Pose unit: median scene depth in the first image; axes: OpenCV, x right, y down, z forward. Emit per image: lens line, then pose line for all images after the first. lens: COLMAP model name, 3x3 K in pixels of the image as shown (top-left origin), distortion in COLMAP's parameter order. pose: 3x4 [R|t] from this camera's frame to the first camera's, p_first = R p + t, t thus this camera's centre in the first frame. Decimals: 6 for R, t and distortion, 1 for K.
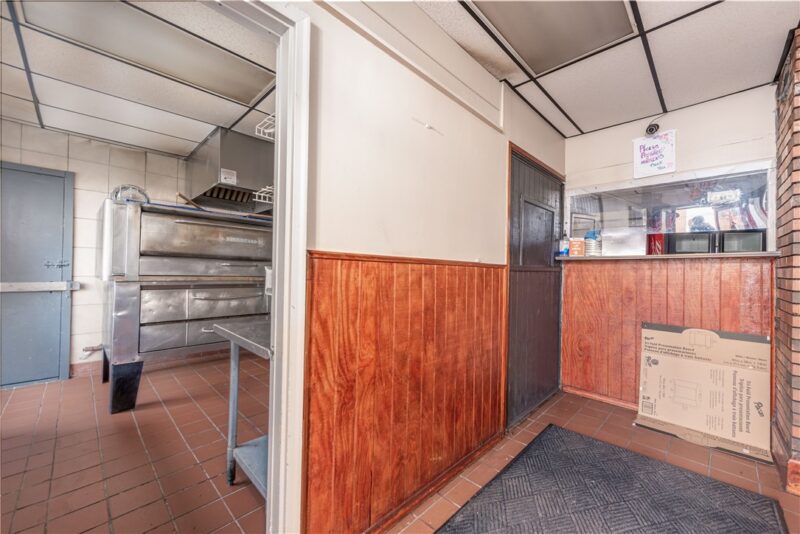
lens RADIAL K [[327.1, 0, 404.9], [0, 327.1, 266.7], [0, 0, 1]] dist [0.000269, -0.000337]
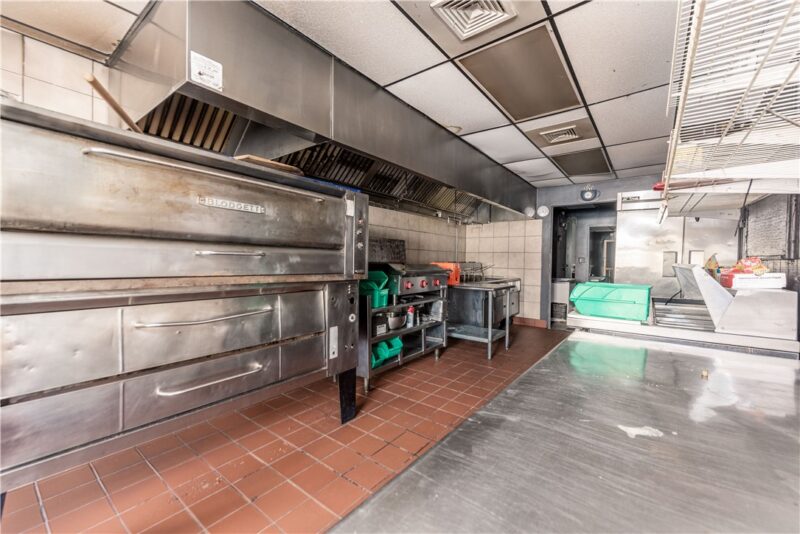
lens RADIAL K [[327.1, 0, 398.6], [0, 327.1, 263.5], [0, 0, 1]] dist [0.000269, -0.000337]
pose [[0.991284, -0.007111, 0.131550, -0.323897], [0.003814, 0.999673, 0.025299, -0.002624], [-0.131687, -0.024577, 0.990987, 0.475683]]
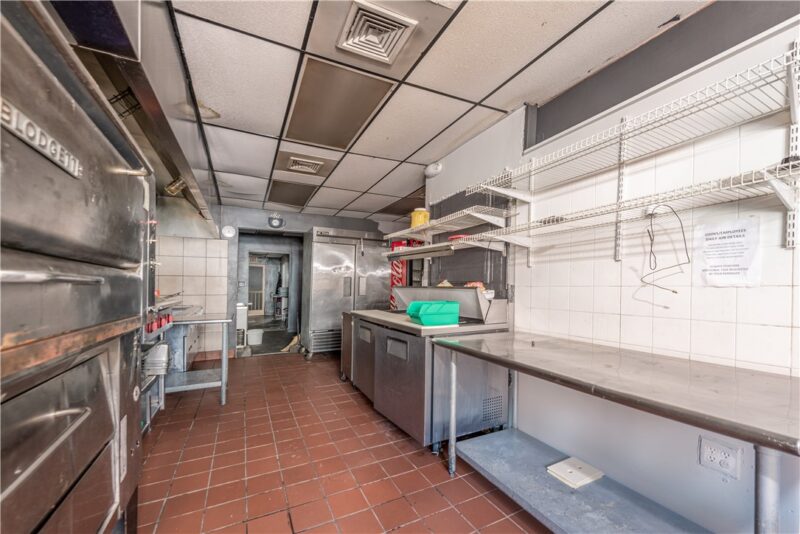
lens RADIAL K [[327.1, 0, 420.0], [0, 327.1, 289.4], [0, 0, 1]] dist [0.000269, -0.000337]
pose [[0.278884, -0.029031, 0.959886, -0.631295], [-0.005045, 0.999485, 0.031695, -0.006505], [-0.960312, -0.013682, 0.278594, 0.775926]]
